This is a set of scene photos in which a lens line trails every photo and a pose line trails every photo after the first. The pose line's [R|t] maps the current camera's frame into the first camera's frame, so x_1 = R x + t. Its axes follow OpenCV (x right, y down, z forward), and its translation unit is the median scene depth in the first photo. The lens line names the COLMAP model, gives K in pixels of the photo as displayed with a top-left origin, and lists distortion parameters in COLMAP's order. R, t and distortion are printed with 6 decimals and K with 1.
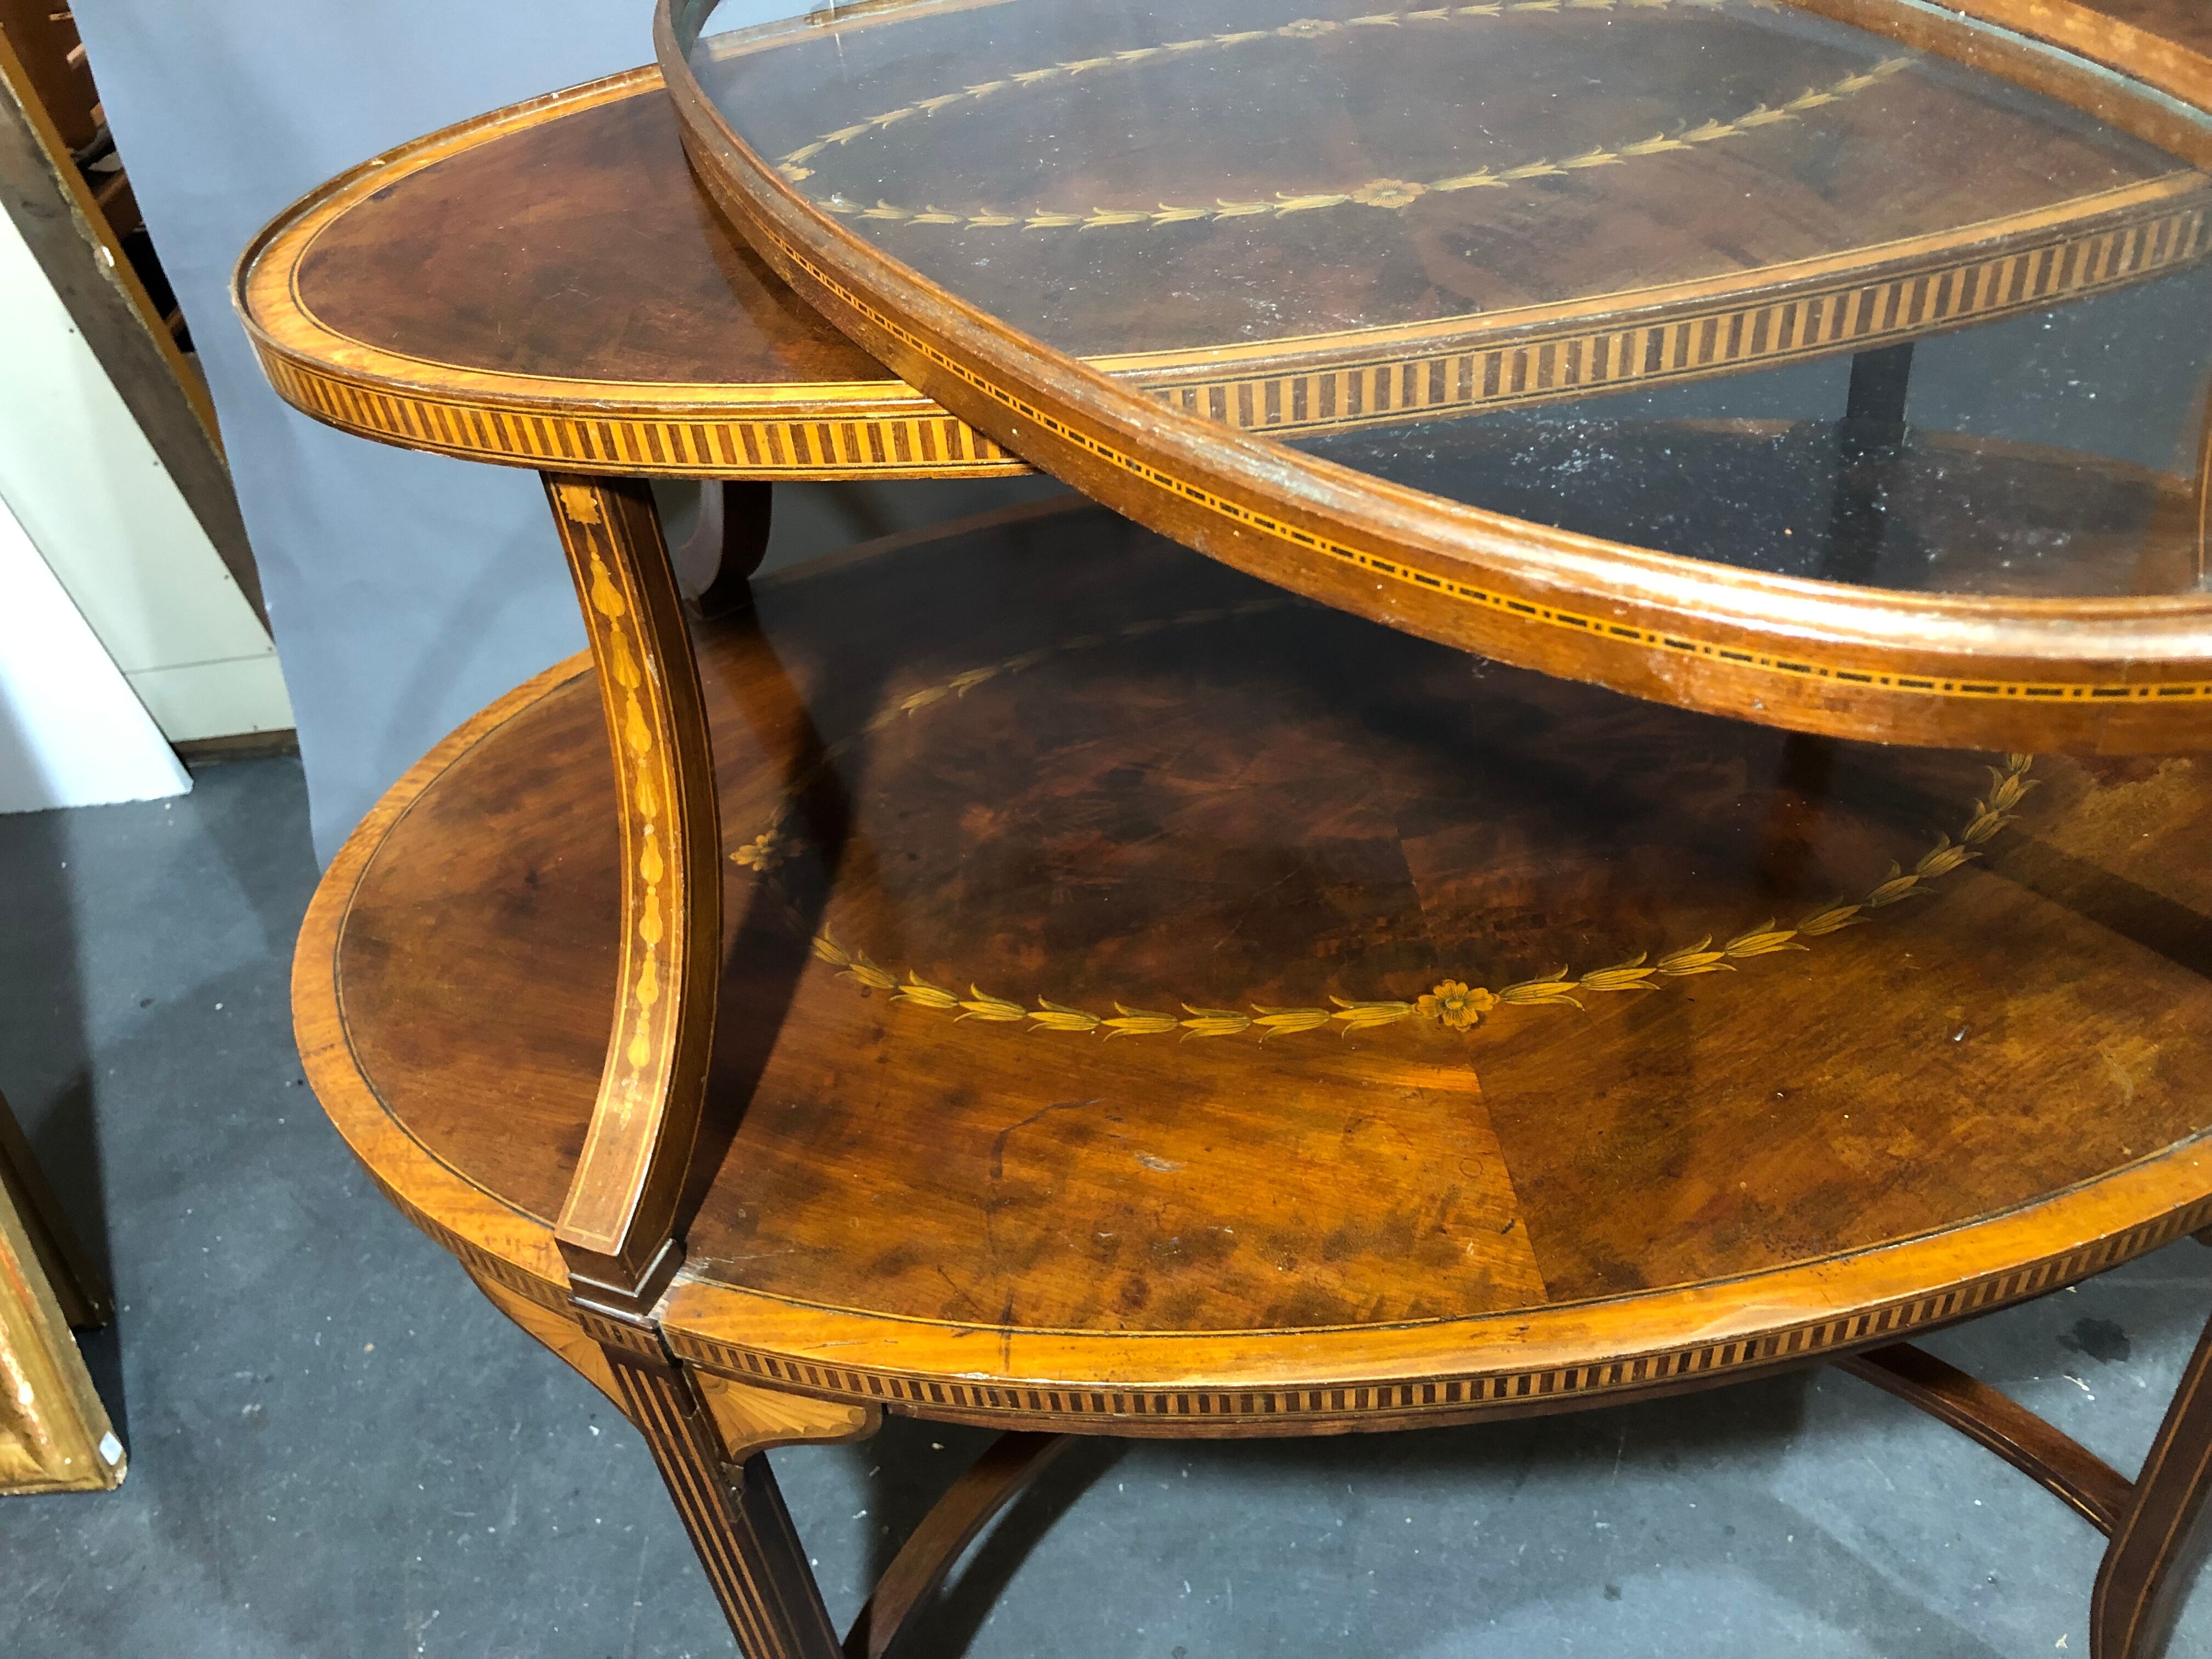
lens RADIAL K [[1791.5, 0, 1084.7], [0, 1791.5, 799.6], [0, 0, 1]] dist [0.012222, -0.000484]
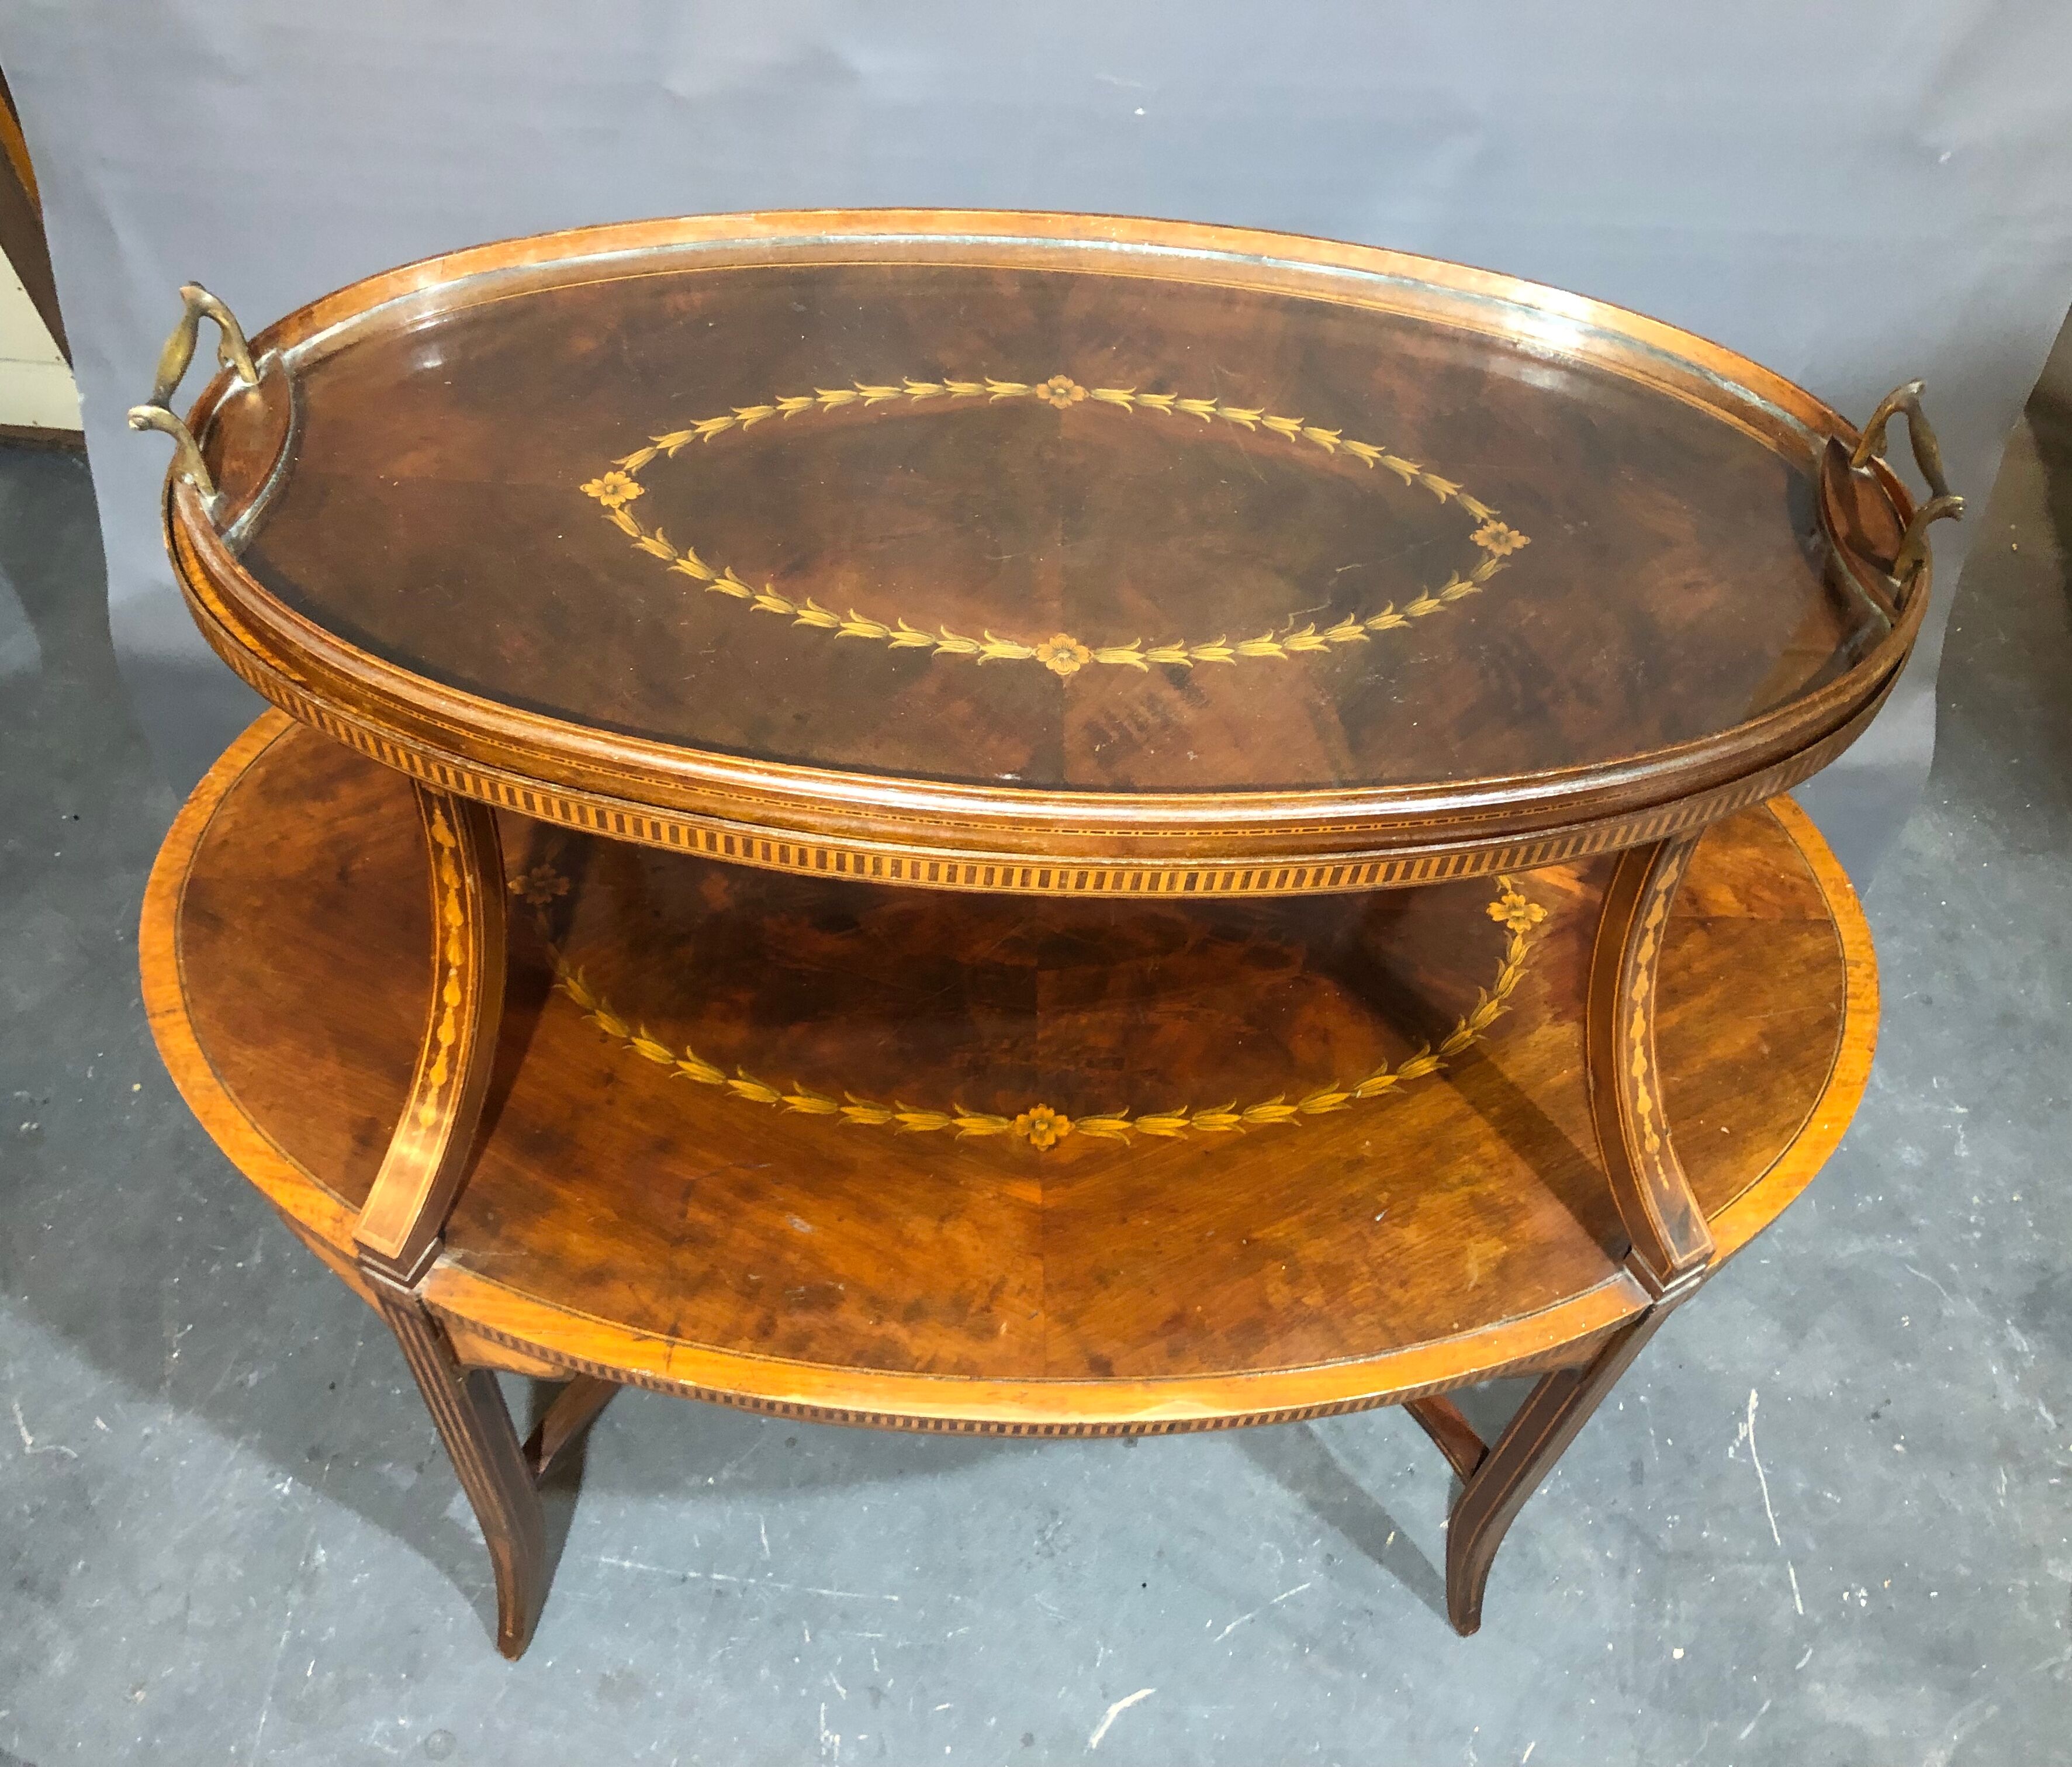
lens RADIAL K [[1881.9, 0, 1024.3], [0, 1881.9, 839.8], [0, 0, 1]] dist [0.023797, 0.007574]
pose [[0.981958, 0.155748, 0.107246, 0.008099], [-0.176455, 0.958591, 0.223533, -0.430156], [-0.067990, -0.238424, 0.968778, -0.341572]]
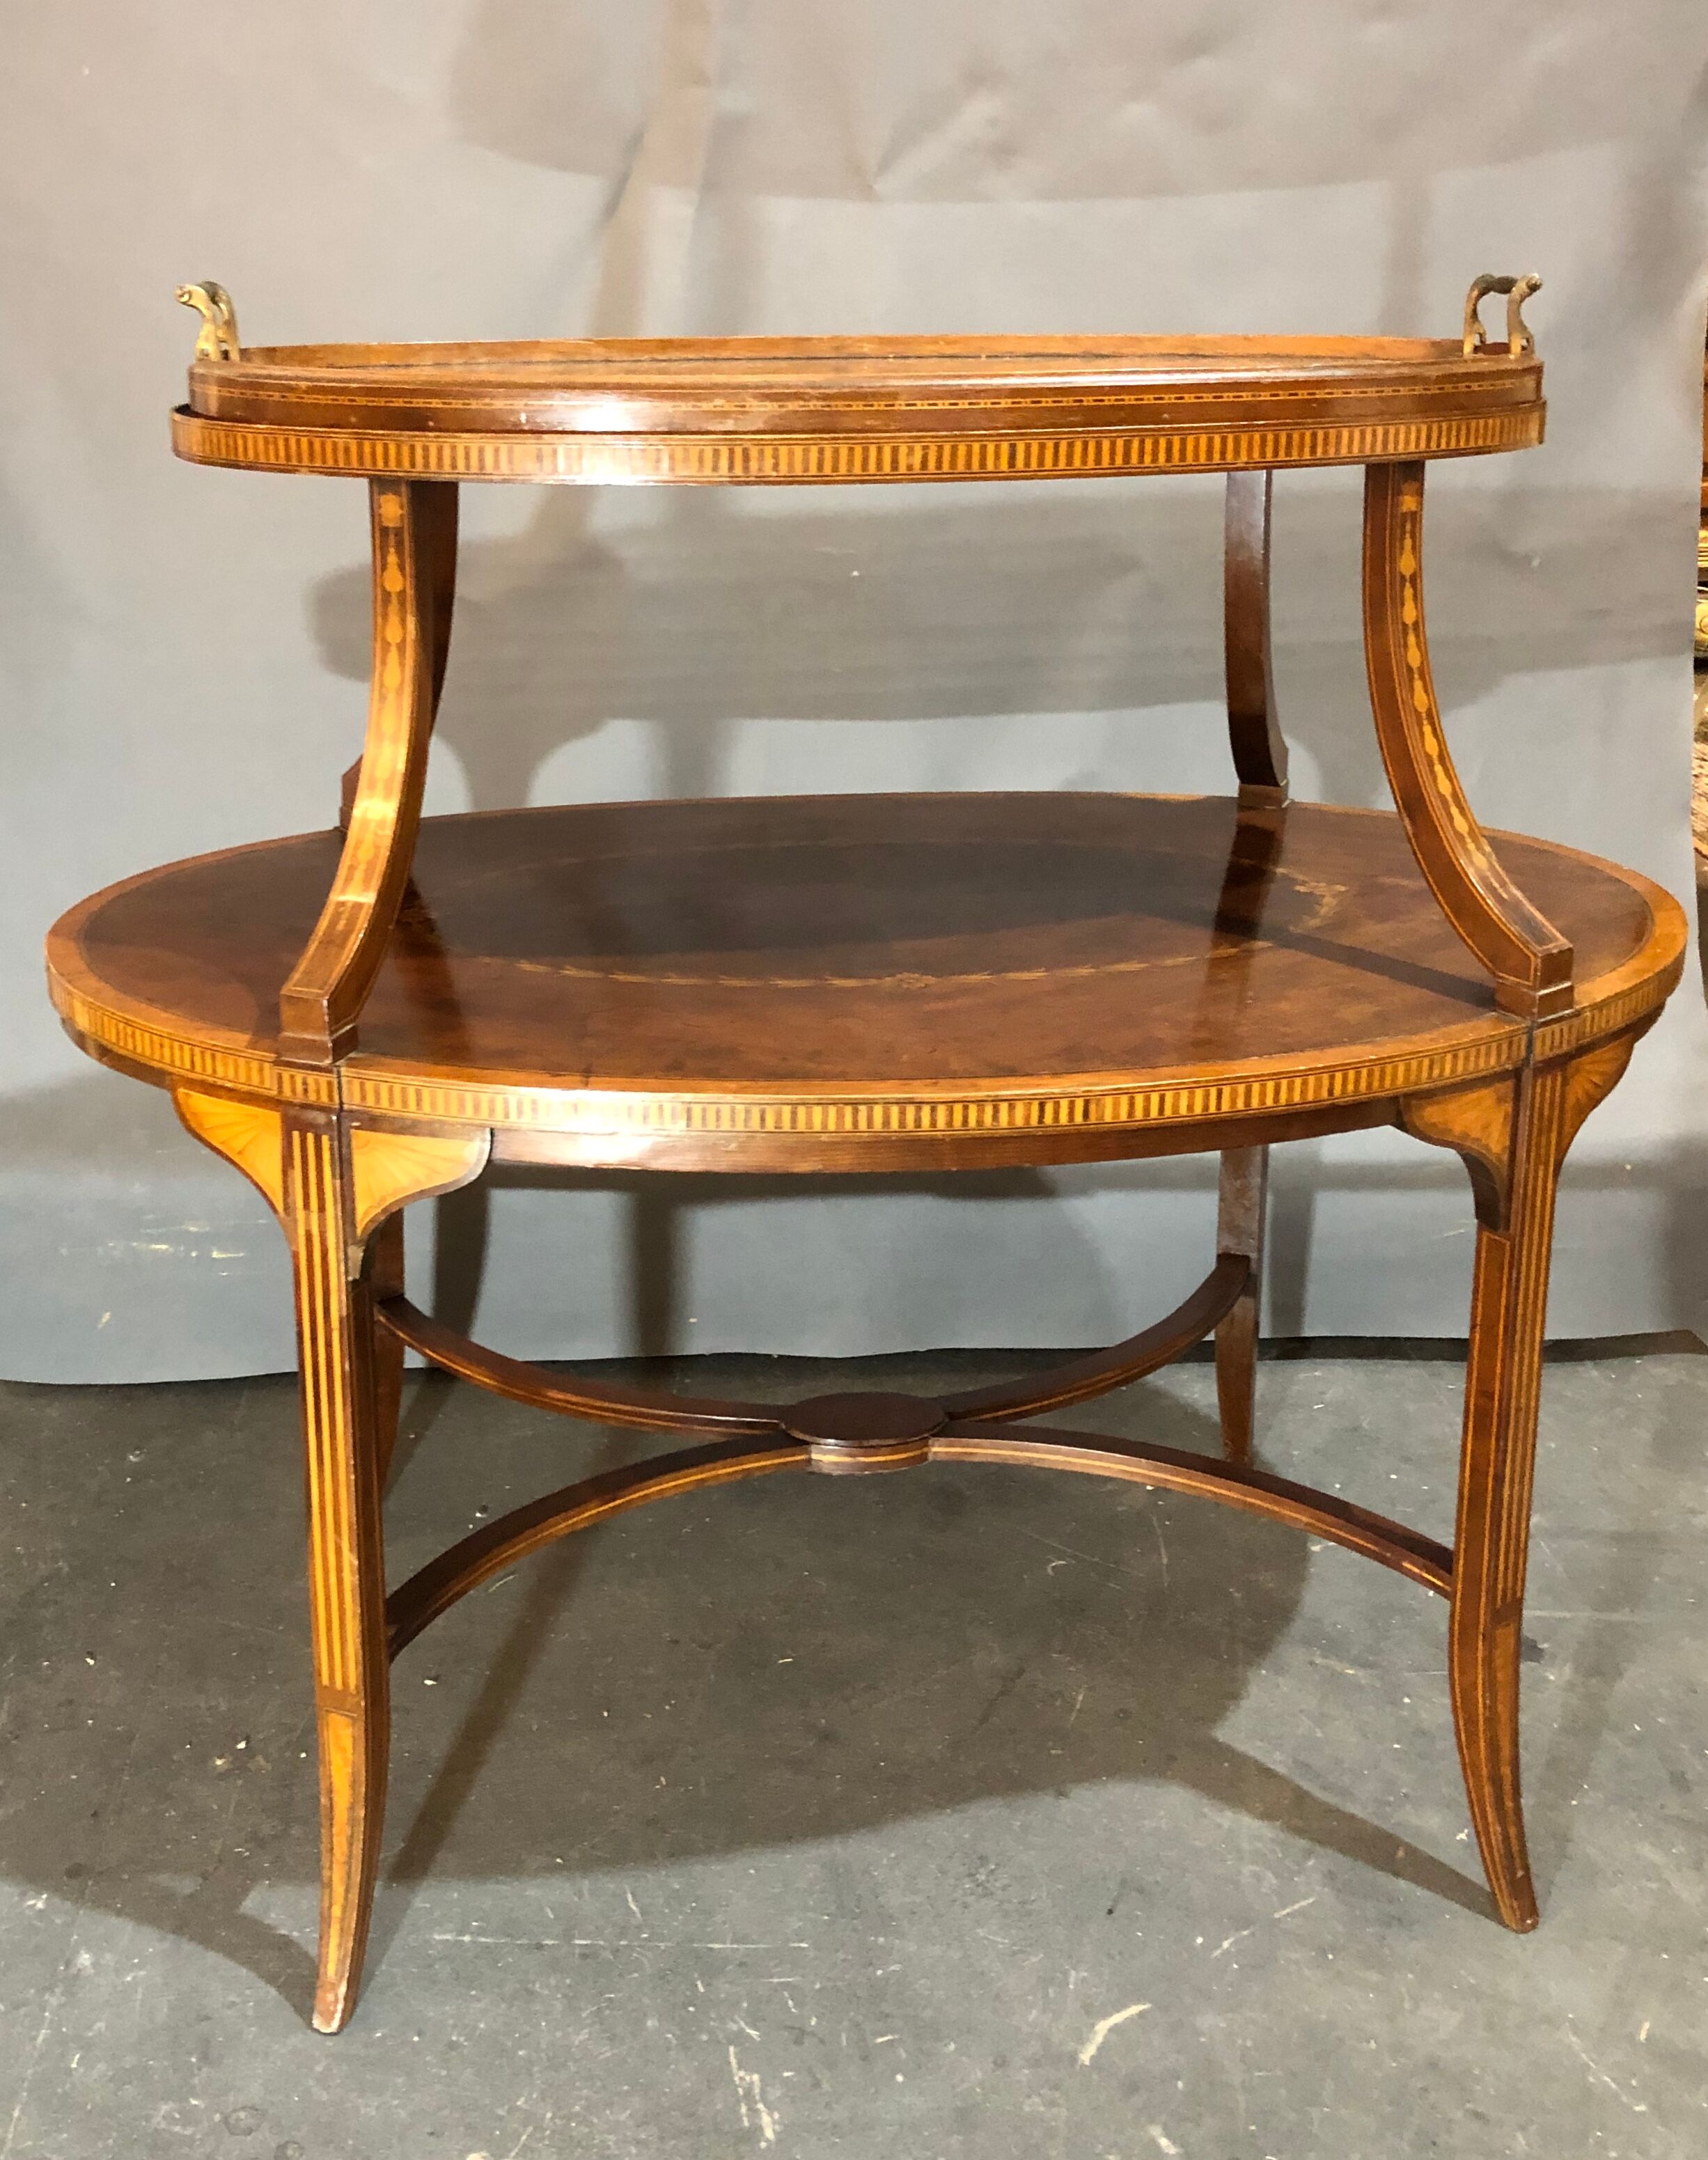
lens RADIAL K [[2222.5, 0, 710.3], [0, 2222.5, 944.0], [0, 0, 1]] dist [0.040244, 0.000000]
pose [[0.994452, 0.098881, 0.035881, -0.017515], [-0.078314, 0.923695, -0.375039, 0.794148], [-0.070228, 0.370148, 0.926315, -0.655485]]
